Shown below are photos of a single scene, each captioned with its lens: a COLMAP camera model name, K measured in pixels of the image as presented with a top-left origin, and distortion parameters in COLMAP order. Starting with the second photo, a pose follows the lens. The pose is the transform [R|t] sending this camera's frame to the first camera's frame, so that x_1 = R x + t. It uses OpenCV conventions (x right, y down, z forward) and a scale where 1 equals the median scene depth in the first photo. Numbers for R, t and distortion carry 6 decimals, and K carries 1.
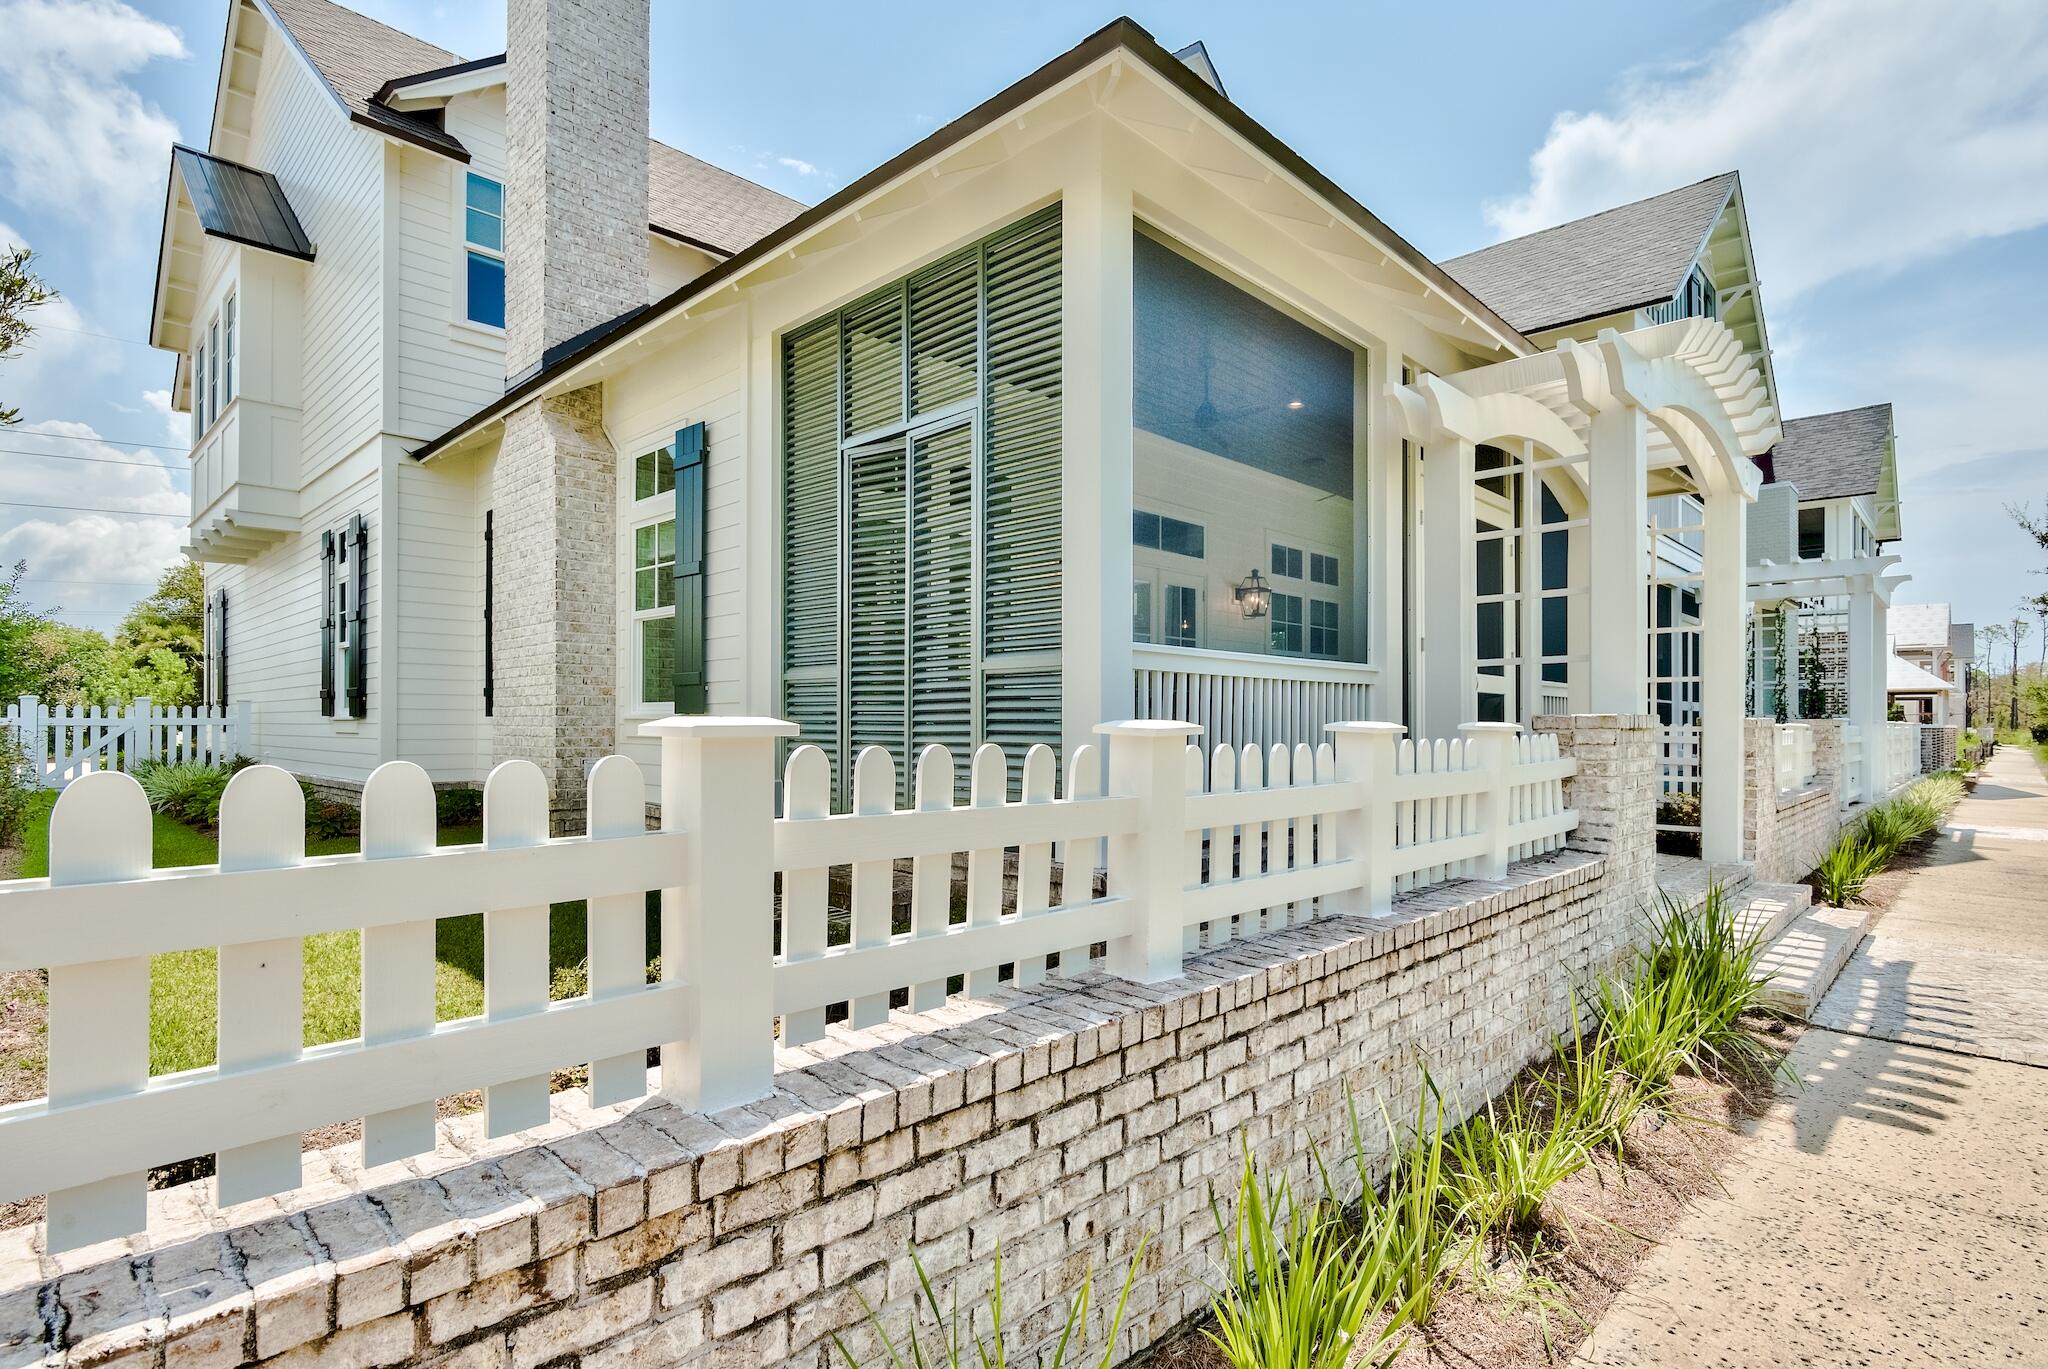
lens RADIAL K [[1012.6, 0, 1005.3], [0, 1012.6, 714.6], [0, 0, 1]] dist [-0.000975, 0.003599]
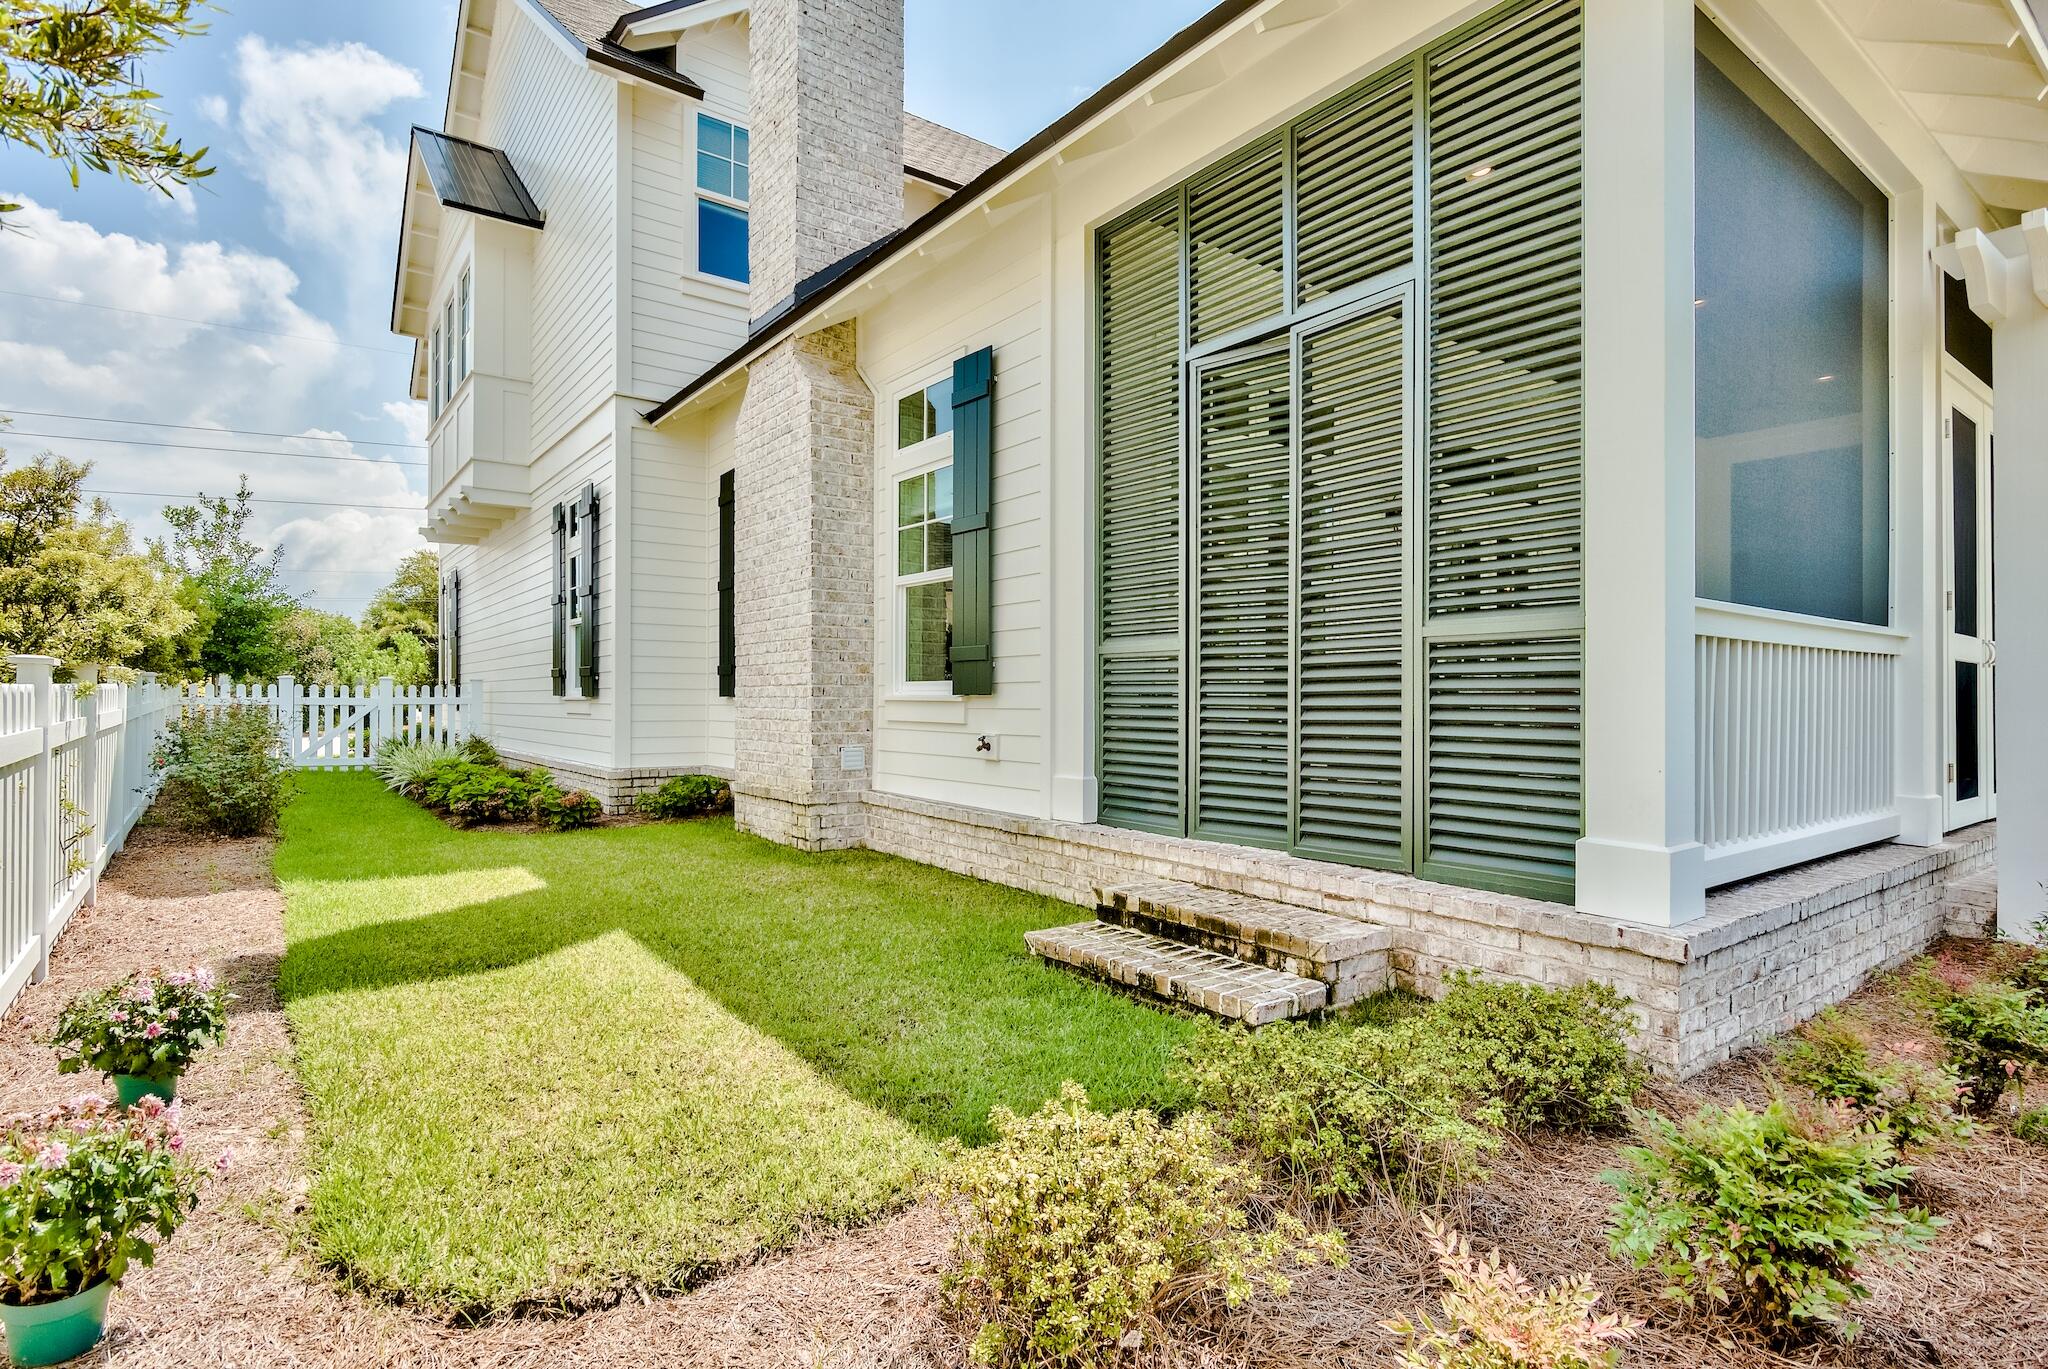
lens RADIAL K [[1012.6, 0, 1023.5], [0, 1012.6, 692.1], [0, 0, 1]] dist [-0.000975, 0.003599]
pose [[0.989985, -0.001654, -0.141165, -0.123114], [0.001857, 0.999997, 0.001306, -0.003484], [0.141163, -0.001555, 0.989985, 0.140182]]
